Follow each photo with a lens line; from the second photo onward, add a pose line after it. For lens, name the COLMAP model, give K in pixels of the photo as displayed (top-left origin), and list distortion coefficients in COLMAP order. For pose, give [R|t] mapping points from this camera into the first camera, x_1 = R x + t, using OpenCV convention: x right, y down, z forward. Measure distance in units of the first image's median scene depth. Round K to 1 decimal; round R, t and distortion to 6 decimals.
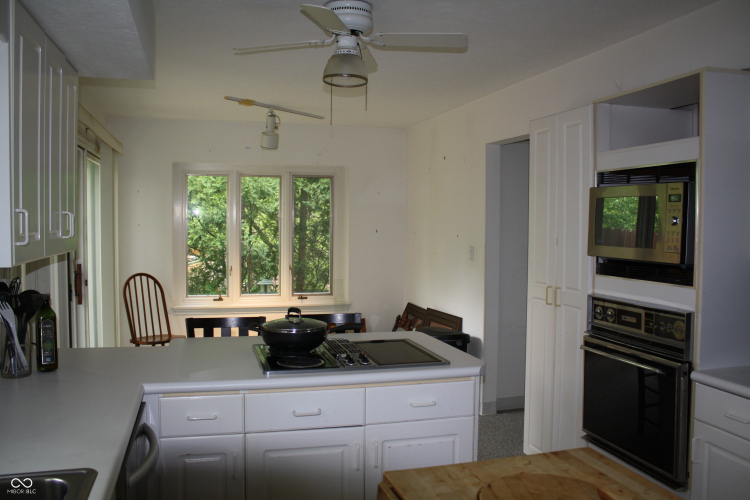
lens RADIAL K [[639.6, 0, 373.8], [0, 639.6, 249.9], [0, 0, 1]] dist [-0.079584, 0.000976]
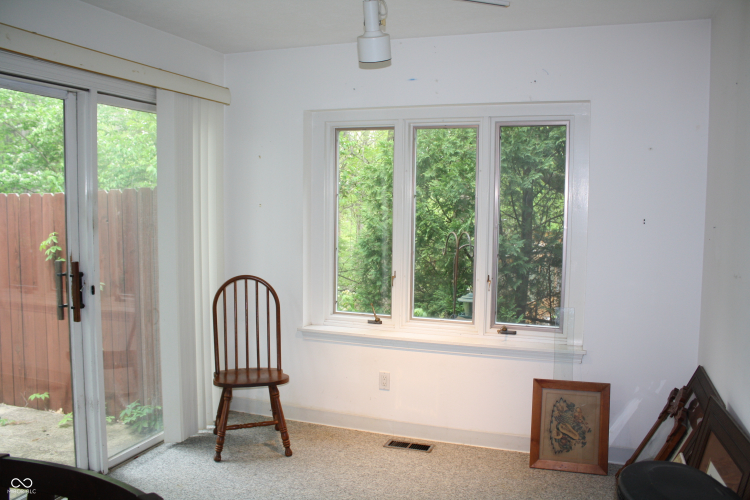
lens RADIAL K [[639.6, 0, 379.4], [0, 639.6, 250.9], [0, 0, 1]] dist [-0.079584, 0.000976]
pose [[0.801274, 0.045040, -0.596600, 0.170603], [-0.028126, 0.998896, 0.037637, -0.021220], [0.597636, -0.013378, 0.801656, 0.573641]]
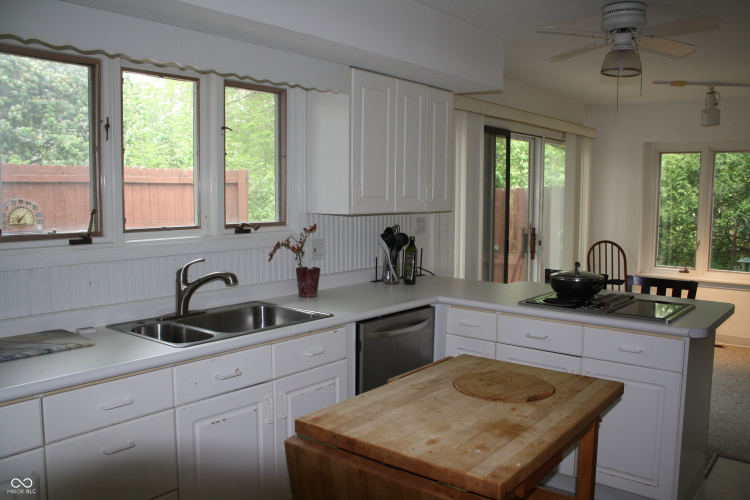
lens RADIAL K [[639.6, 0, 372.5], [0, 639.6, 248.6], [0, 0, 1]] dist [-0.079584, 0.000976]
pose [[0.576103, 0.066646, -0.814655, 0.354963], [-0.040514, 0.997774, 0.052976, 0.008150], [0.816372, 0.002486, 0.577521, -0.019218]]
